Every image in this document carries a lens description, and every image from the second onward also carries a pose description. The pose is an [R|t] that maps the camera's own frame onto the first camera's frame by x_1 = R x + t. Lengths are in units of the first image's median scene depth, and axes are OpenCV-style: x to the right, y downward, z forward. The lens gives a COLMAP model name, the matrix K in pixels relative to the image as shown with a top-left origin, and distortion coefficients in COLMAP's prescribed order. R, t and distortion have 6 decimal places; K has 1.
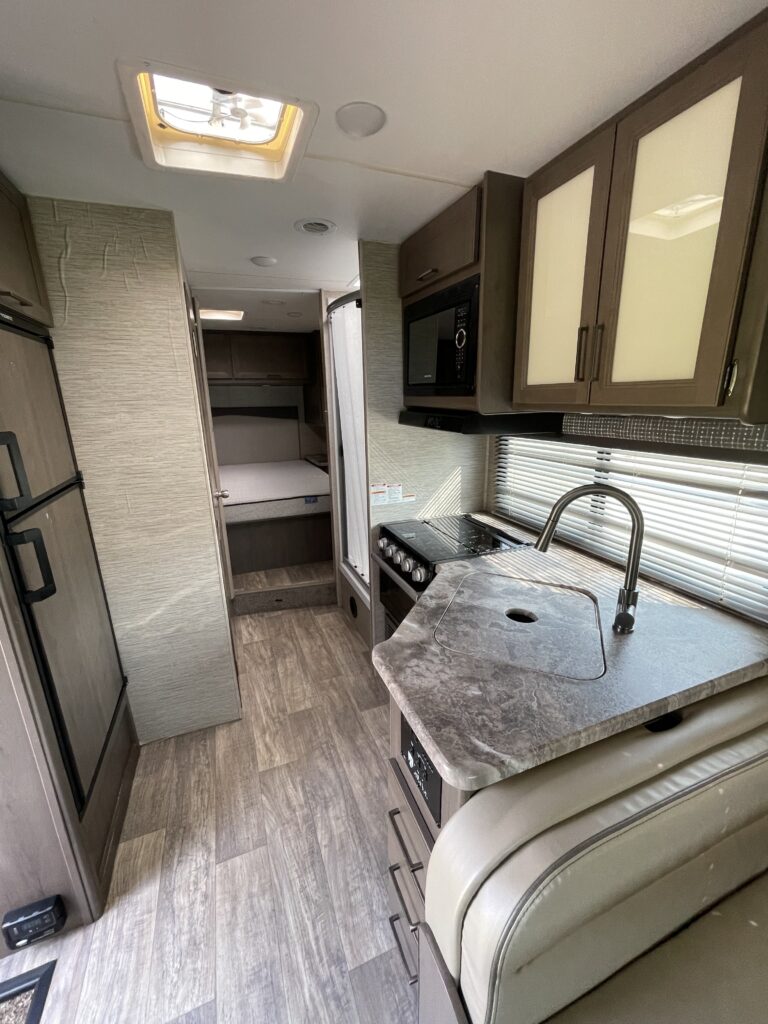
lens RADIAL K [[413.3, 0, 377.9], [0, 413.3, 506.8], [0, 0, 1]] dist [-0.003299, 0.000123]
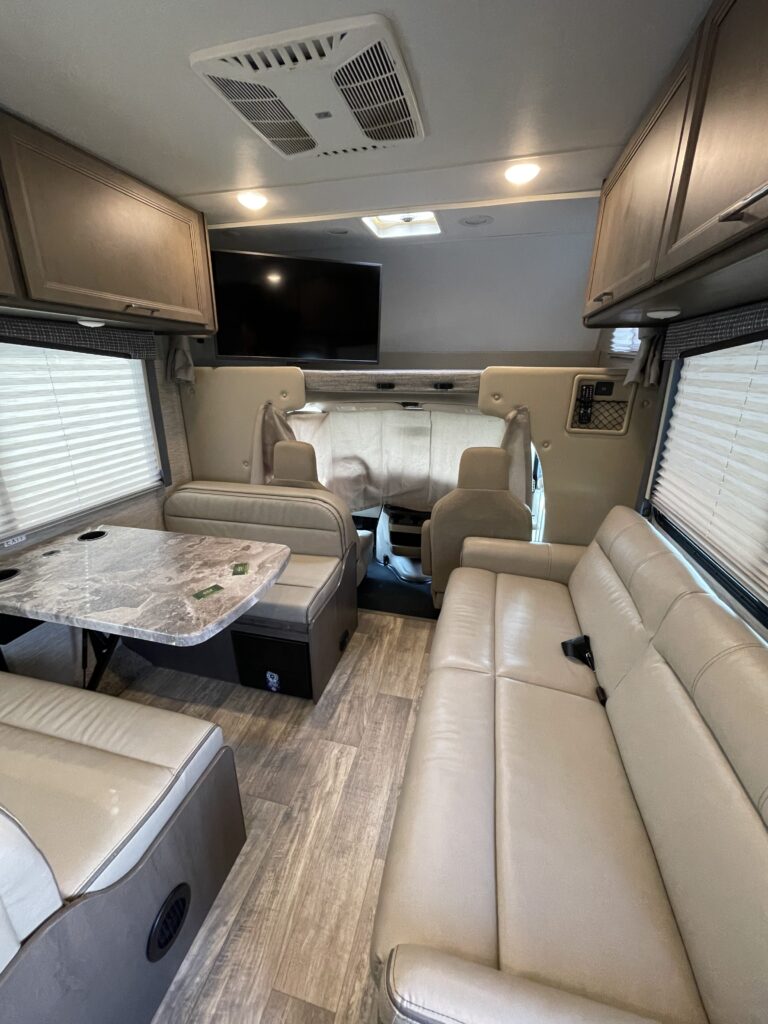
lens RADIAL K [[413.3, 0, 380.9], [0, 413.3, 509.0], [0, 0, 1]] dist [-0.003299, 0.000123]
pose [[-0.814407, -0.176436, 0.552821, -0.768187], [0.161444, 0.846156, 0.507893, -0.254948], [-0.557384, 0.502882, -0.660631, 1.082668]]
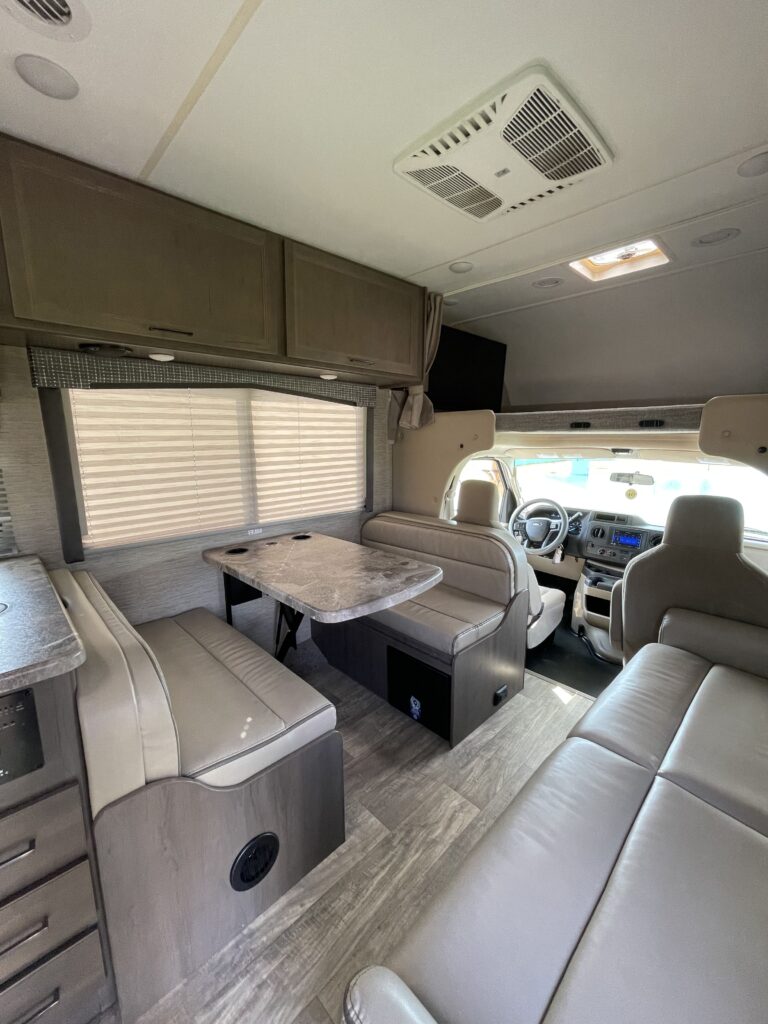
lens RADIAL K [[413.3, 0, 379.1], [0, 413.3, 507.6], [0, 0, 1]] dist [-0.003299, 0.000123]
pose [[-0.386260, -0.141128, 0.911529, -0.938683], [0.249205, 0.935508, 0.250441, -0.105321], [-0.888088, 0.323893, -0.326180, 0.990192]]
